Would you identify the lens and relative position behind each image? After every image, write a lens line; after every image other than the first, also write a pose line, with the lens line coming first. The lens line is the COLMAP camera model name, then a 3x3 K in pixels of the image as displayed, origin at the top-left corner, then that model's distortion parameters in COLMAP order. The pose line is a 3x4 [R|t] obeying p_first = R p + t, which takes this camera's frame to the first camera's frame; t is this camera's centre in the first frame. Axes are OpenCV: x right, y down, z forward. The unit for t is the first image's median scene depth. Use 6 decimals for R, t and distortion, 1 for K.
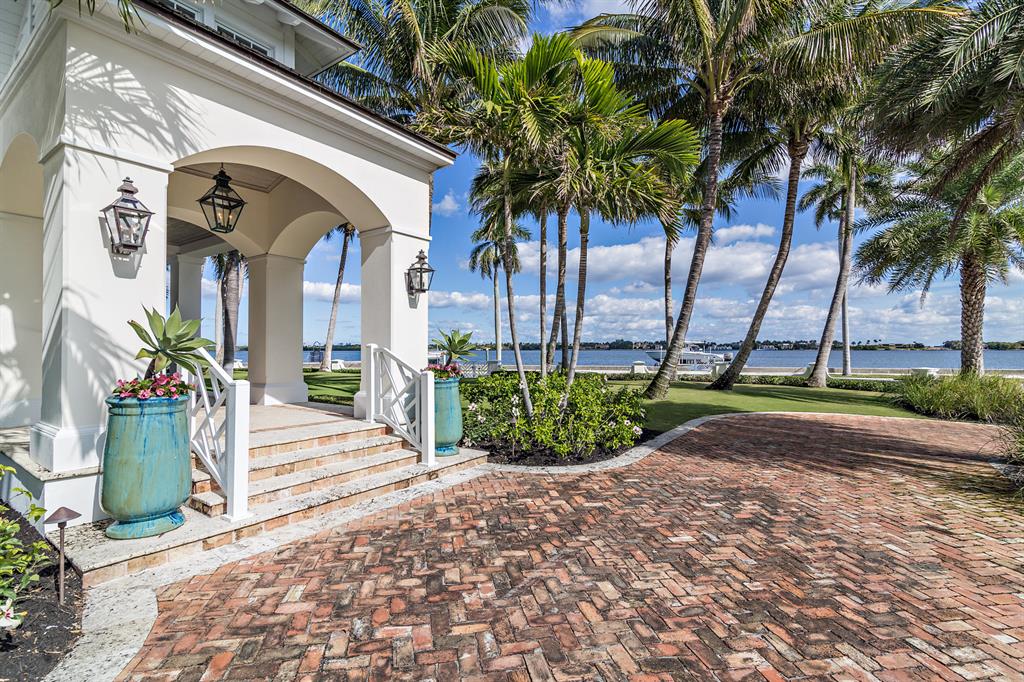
lens RADIAL K [[469.5, 0, 511.1], [0, 469.5, 343.8], [0, 0, 1]] dist [0.001751, -0.000455]
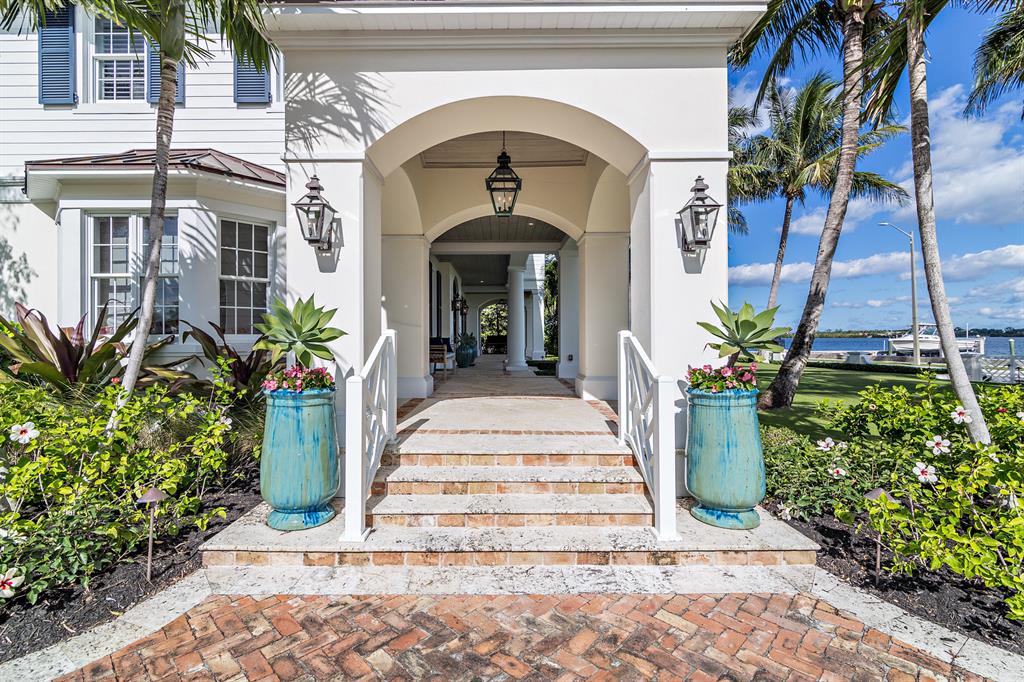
lens RADIAL K [[469.5, 0, 510.8], [0, 469.5, 335.3], [0, 0, 1]] dist [0.001751, -0.000455]
pose [[0.576378, -0.007138, -0.817152, 0.255001], [0.014072, 0.999900, 0.001191, 0.005120], [0.817062, -0.012185, 0.576421, 0.667289]]
